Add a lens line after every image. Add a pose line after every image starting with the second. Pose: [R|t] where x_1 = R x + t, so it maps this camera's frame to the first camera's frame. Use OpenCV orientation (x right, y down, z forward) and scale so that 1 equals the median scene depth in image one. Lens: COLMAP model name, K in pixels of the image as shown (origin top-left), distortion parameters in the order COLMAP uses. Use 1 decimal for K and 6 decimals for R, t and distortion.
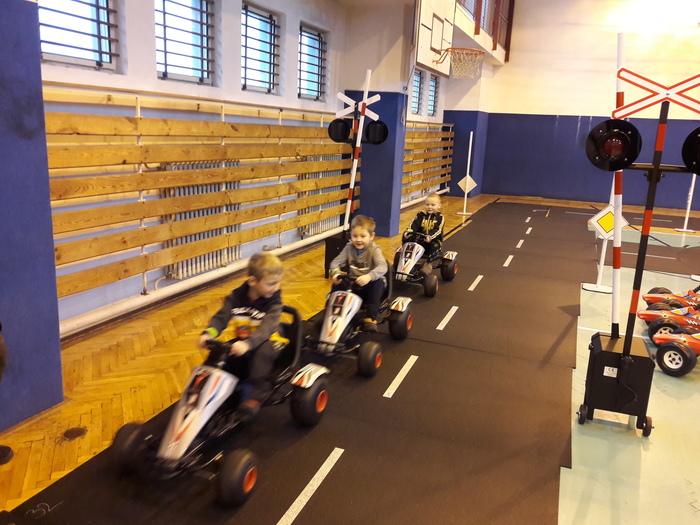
lens RADIAL K [[579.2, 0, 350.0], [0, 579.2, 262.5], [0, 0, 1]] dist [0.065899, -0.109190]
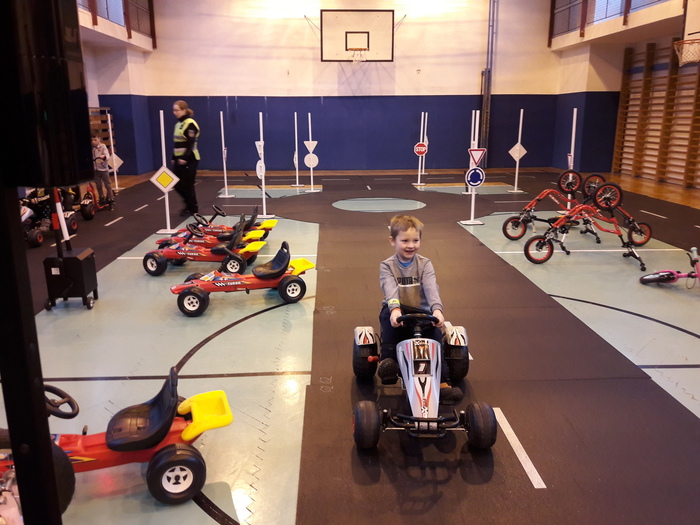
lens RADIAL K [[577.6, 0, 349.1], [0, 577.6, 259.4], [0, 0, 1]] dist [0.147933, -0.297730]
pose [[0.913858, -0.145104, 0.379221, 0.253929], [0.135825, 0.989405, 0.051270, 0.082134], [-0.382642, 0.004654, 0.923885, -0.314074]]
